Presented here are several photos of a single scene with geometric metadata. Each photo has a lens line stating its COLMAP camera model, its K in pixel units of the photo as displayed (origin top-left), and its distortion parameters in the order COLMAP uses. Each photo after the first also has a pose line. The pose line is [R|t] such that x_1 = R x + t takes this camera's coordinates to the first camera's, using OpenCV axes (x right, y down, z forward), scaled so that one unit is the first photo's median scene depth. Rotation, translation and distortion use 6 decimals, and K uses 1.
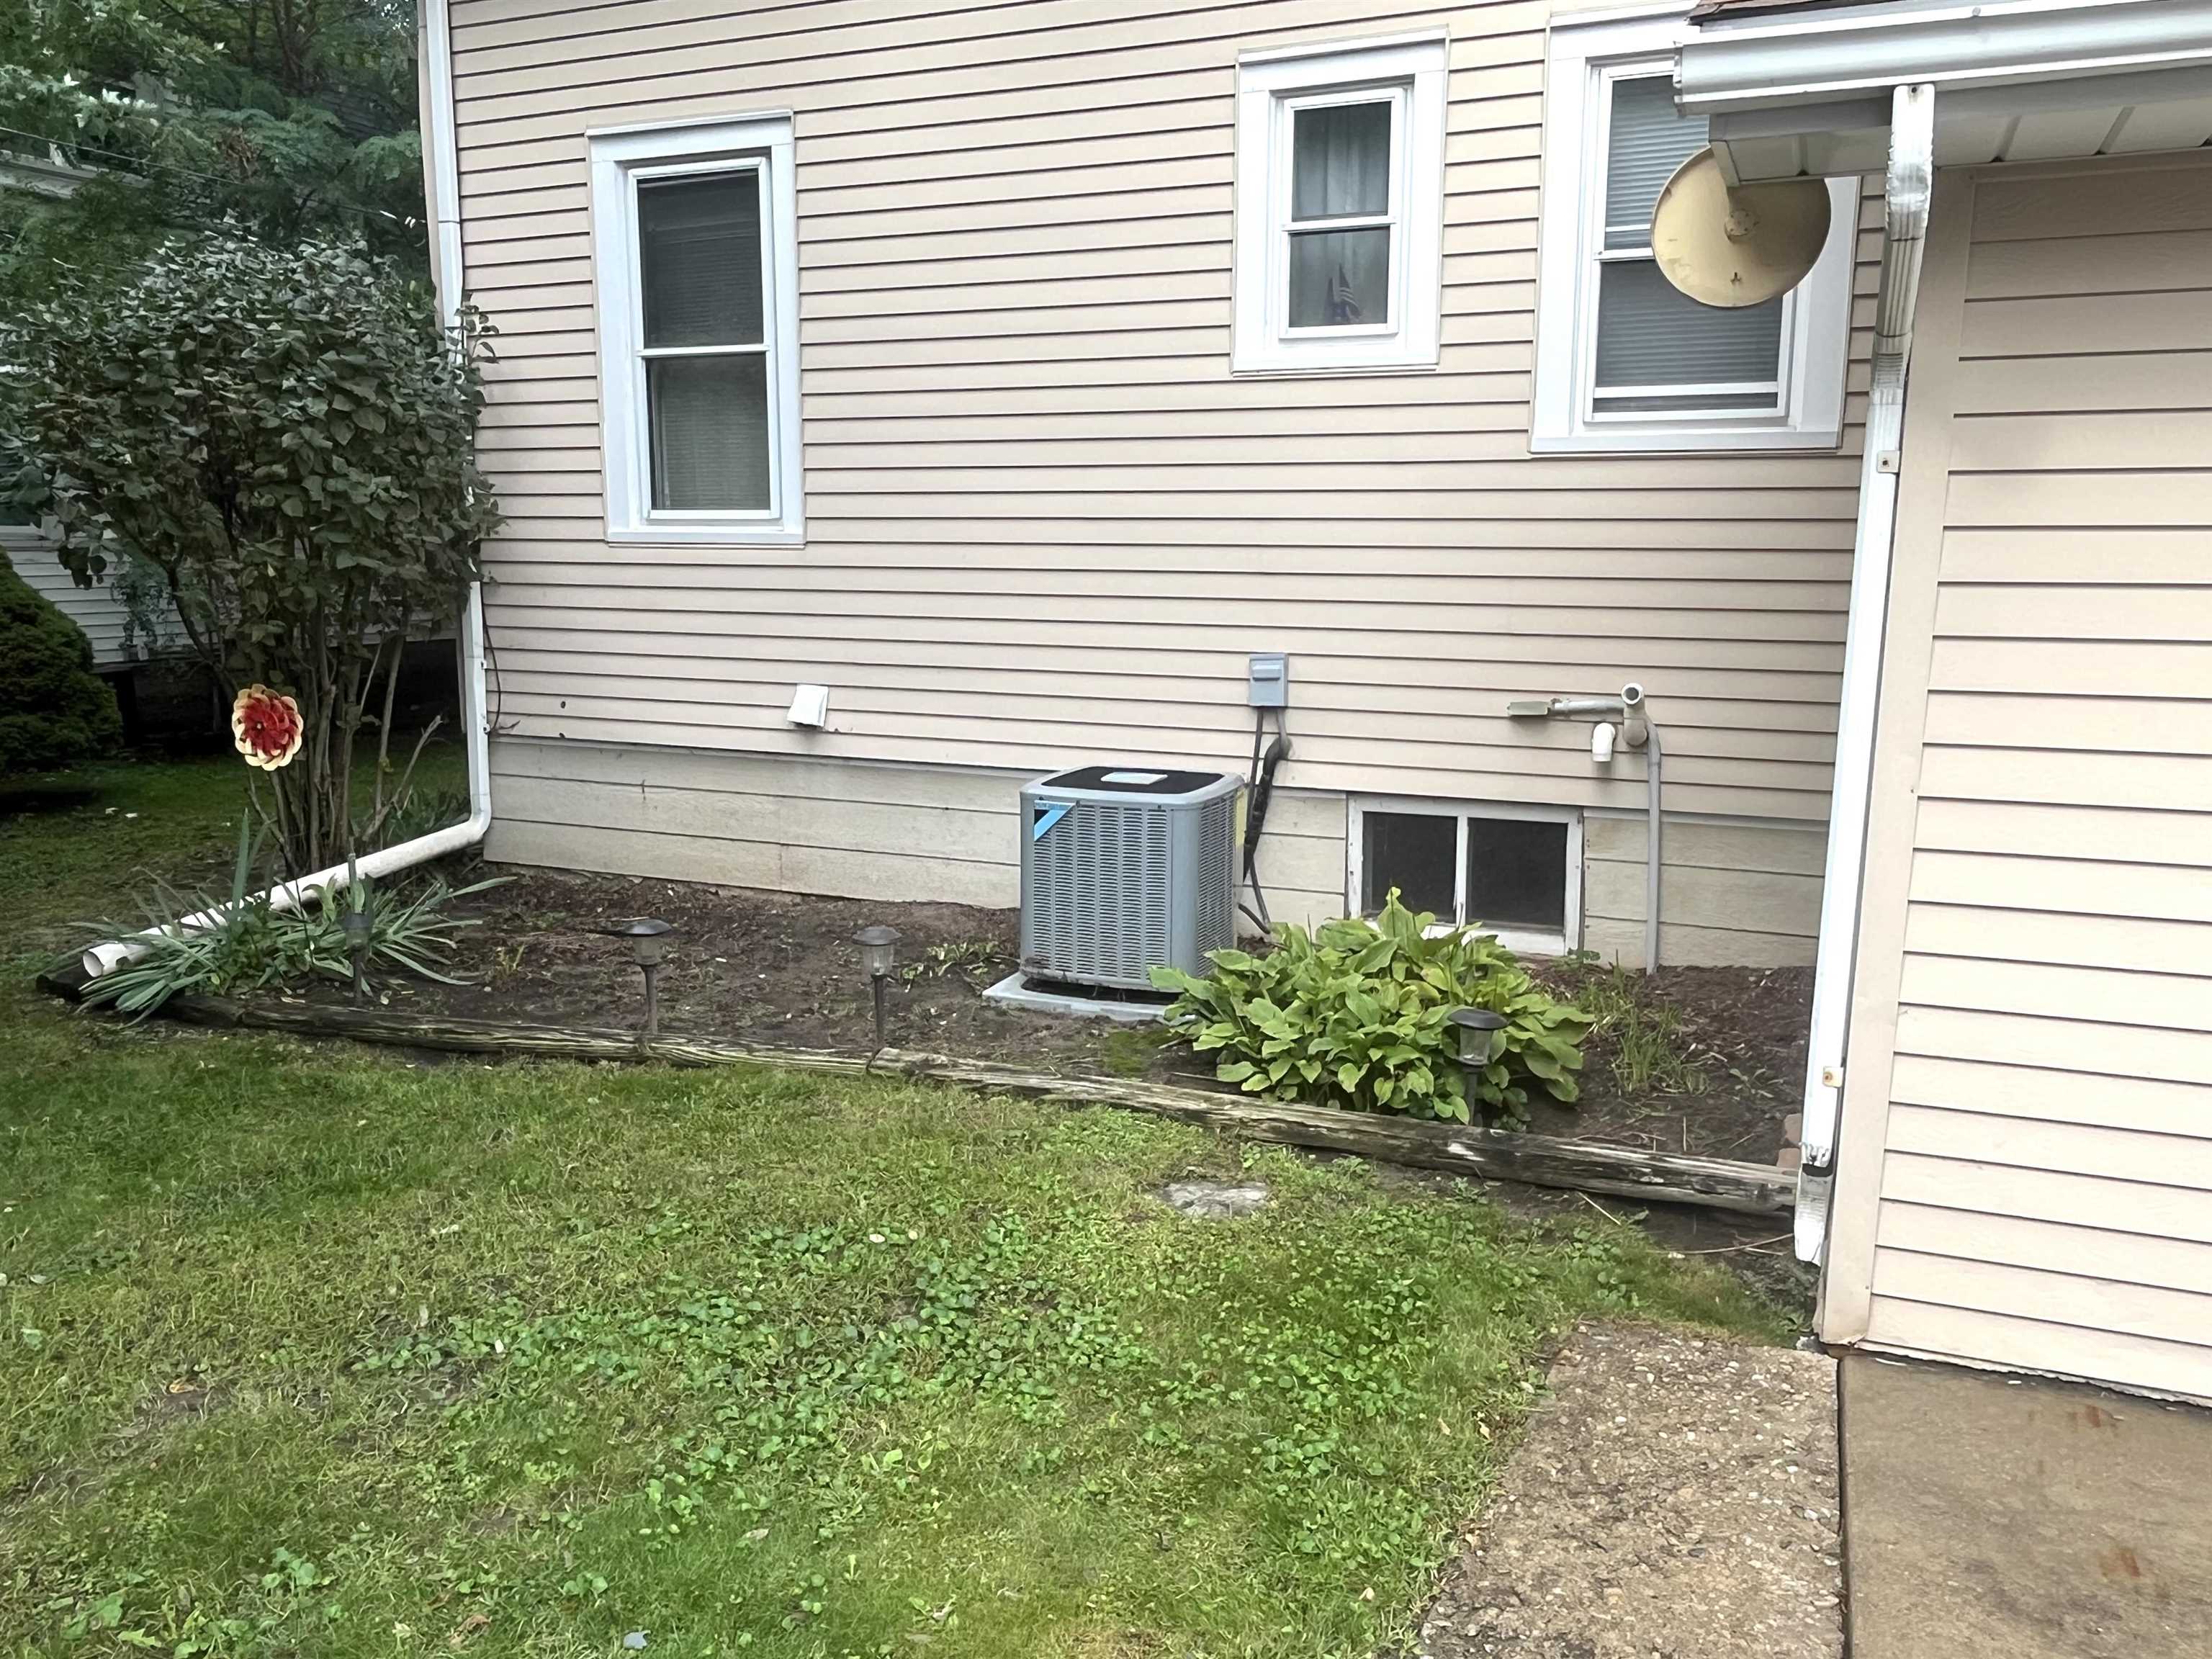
lens RADIAL K [[1711.4, 0, 1110.7], [0, 1711.4, 830.0], [0, 0, 1]] dist [0.023621, 0.000782]
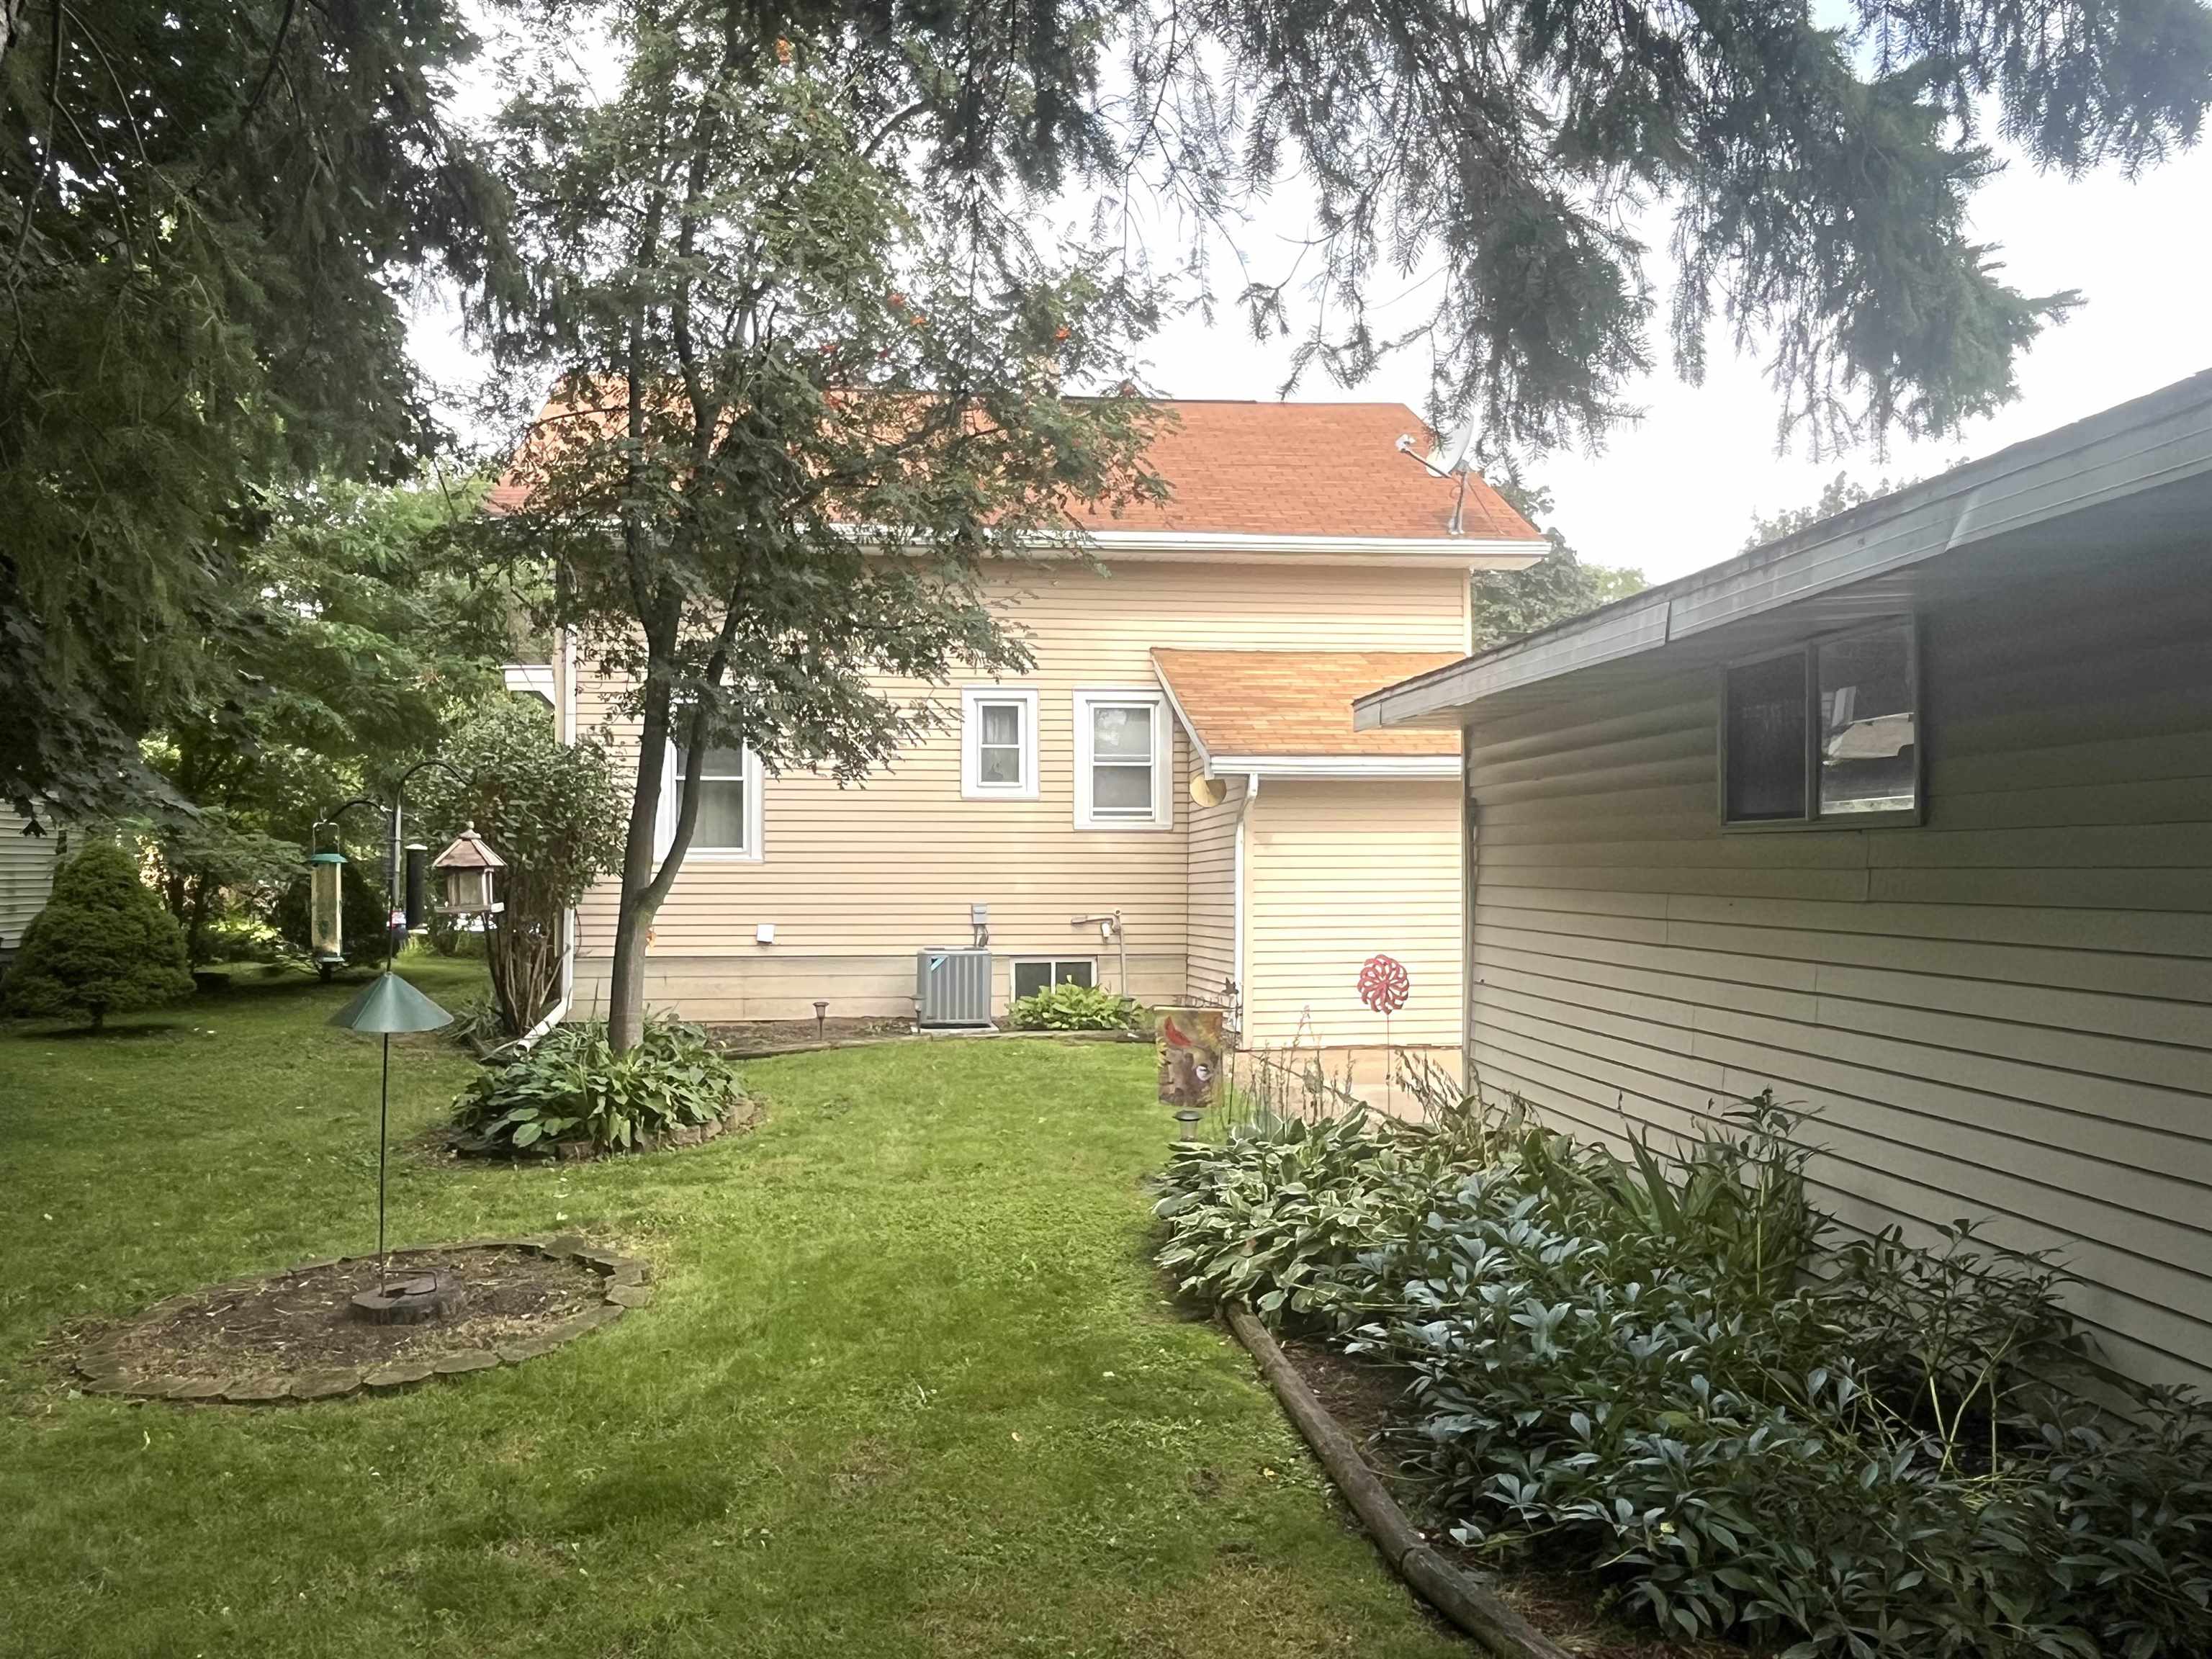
lens RADIAL K [[1711.4, 0, 1104.1], [0, 1711.4, 831.0], [0, 0, 1]] dist [0.023621, 0.000782]
pose [[0.853534, 0.005864, 0.521004, -1.054961], [0.090047, 0.983231, -0.158585, 0.208992], [-0.513197, 0.182272, 0.838693, -1.242008]]
